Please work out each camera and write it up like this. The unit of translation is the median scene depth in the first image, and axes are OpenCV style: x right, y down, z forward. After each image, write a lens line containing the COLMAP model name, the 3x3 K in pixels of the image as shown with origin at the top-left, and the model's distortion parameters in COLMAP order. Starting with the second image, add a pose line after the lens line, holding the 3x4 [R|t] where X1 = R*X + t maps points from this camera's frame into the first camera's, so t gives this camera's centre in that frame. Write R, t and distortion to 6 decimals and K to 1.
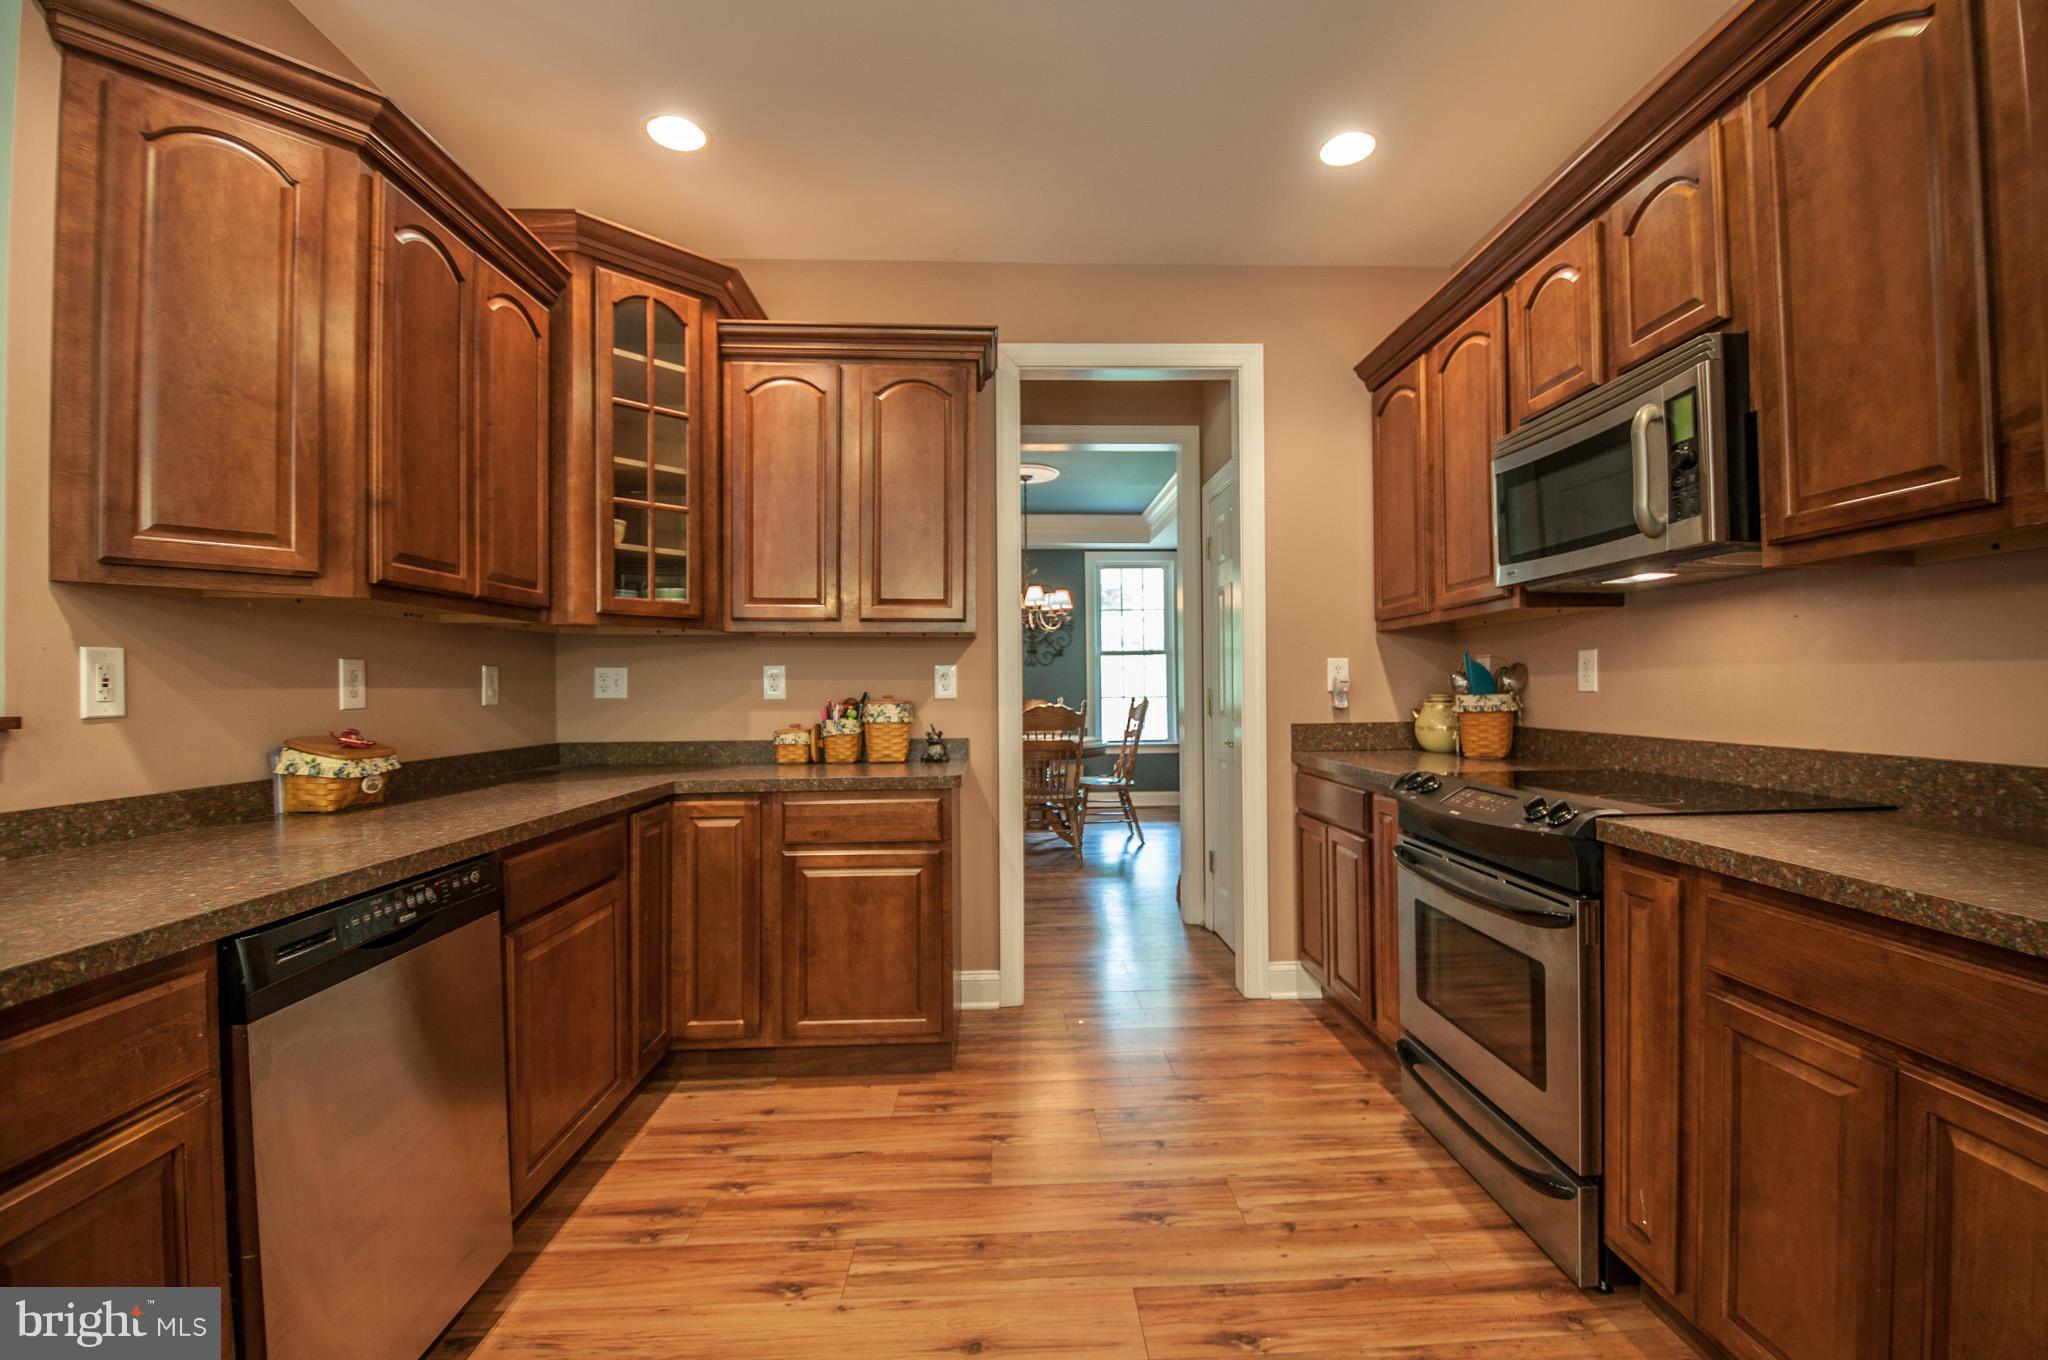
lens RADIAL K [[887.7, 0, 1040.1], [0, 887.7, 685.7], [0, 0, 1]] dist [0.004900, -0.015227]
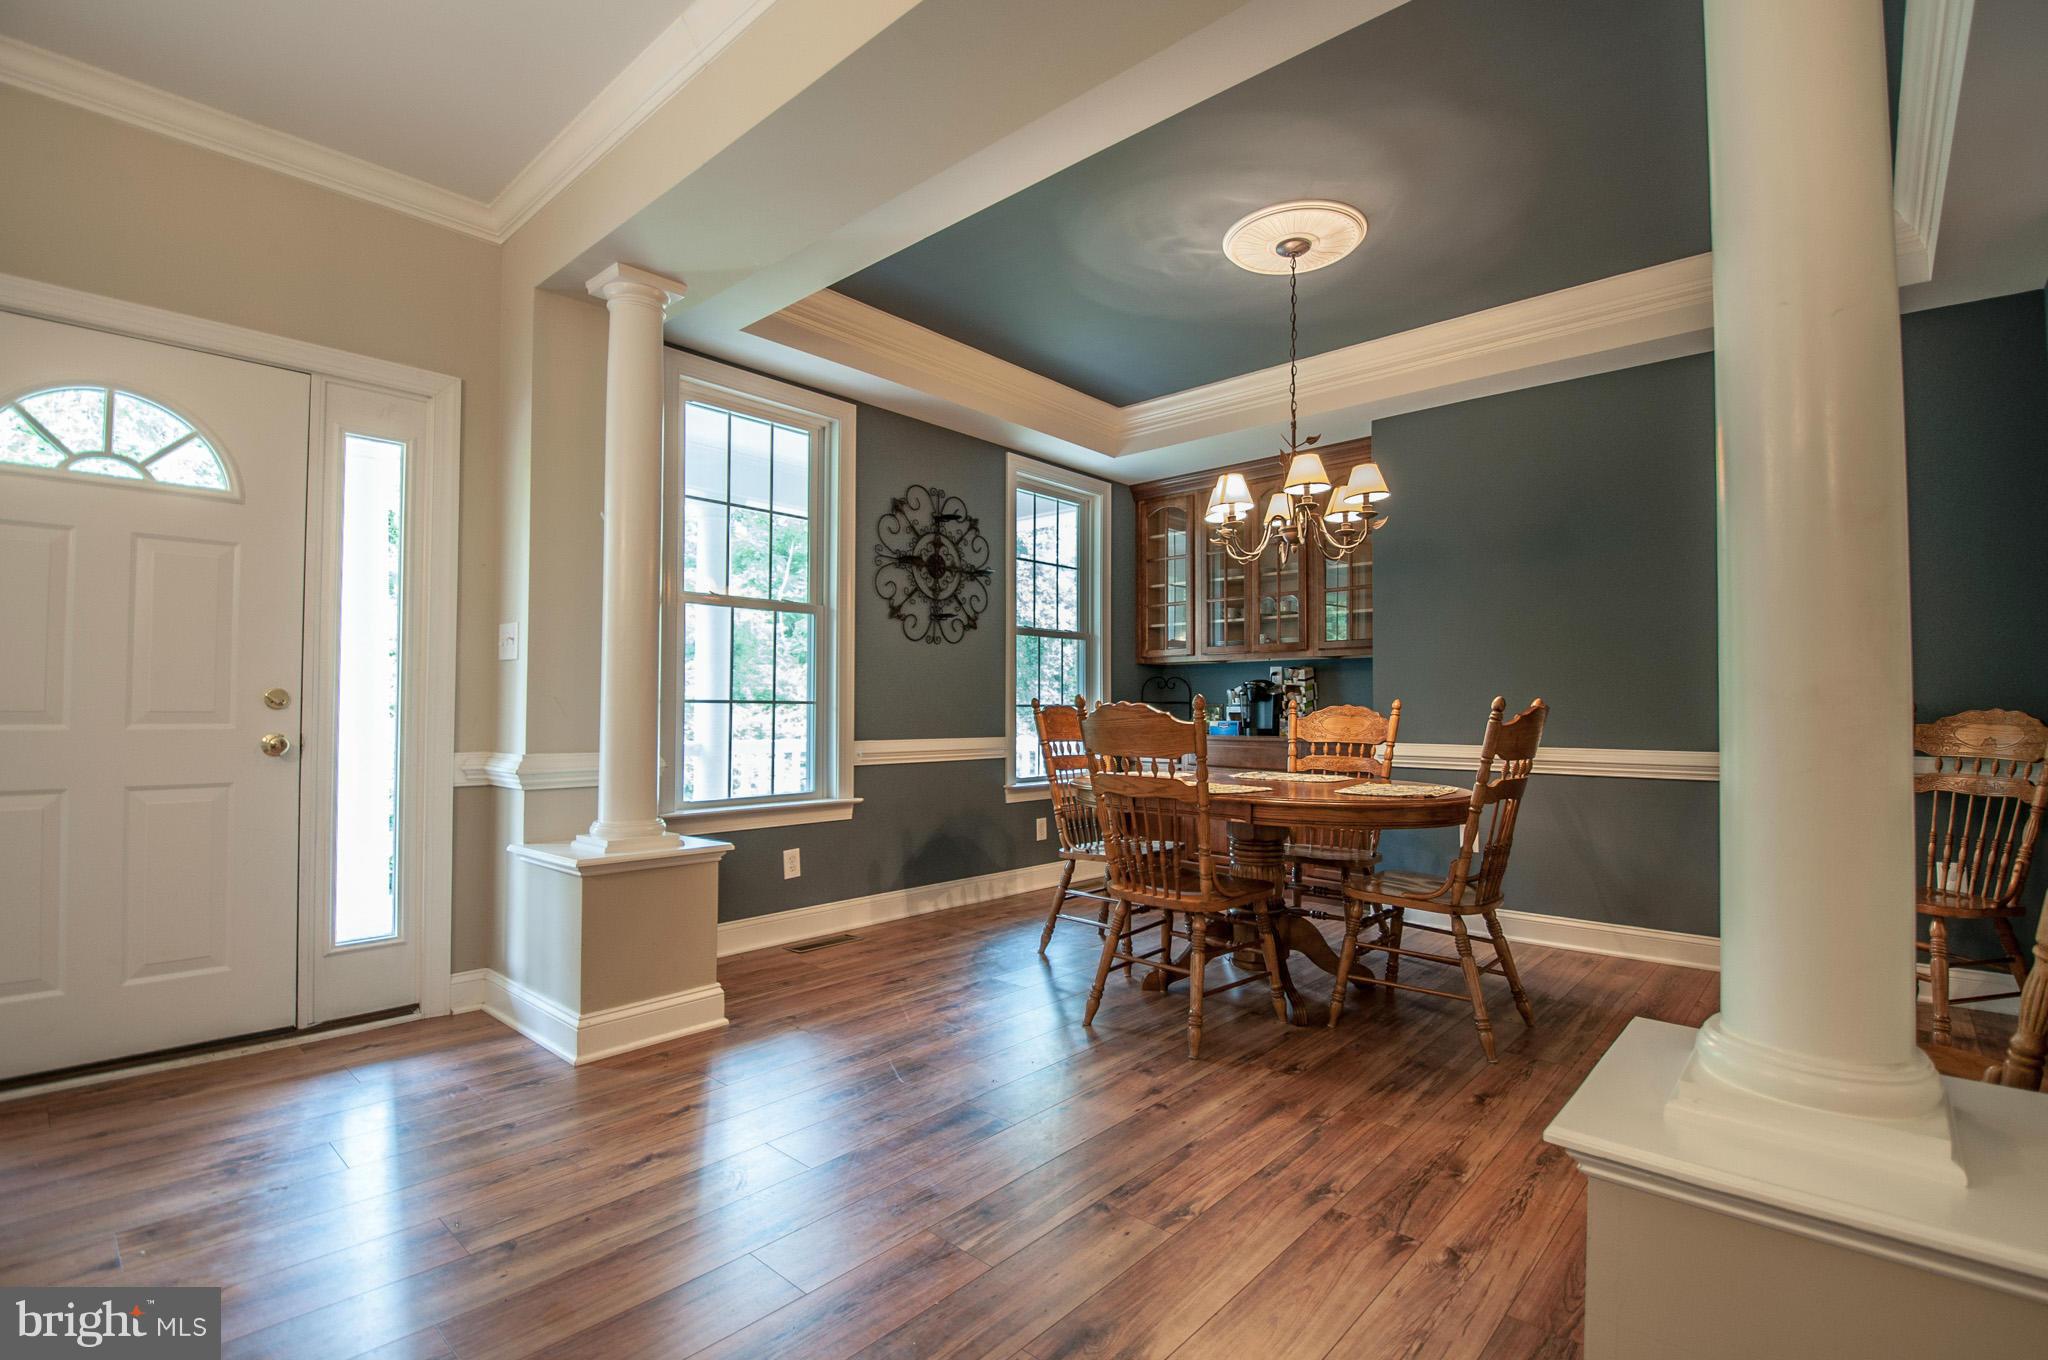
lens RADIAL K [[934.2, 0, 1039.2], [0, 934.2, 684.4], [0, 0, 1]] dist [0.007650, -0.015463]
pose [[0.694137, 0.031648, 0.719147, -1.355811], [-0.007337, 0.999292, -0.036895, 0.082933], [-0.719805, 0.020334, 0.693878, 2.090815]]
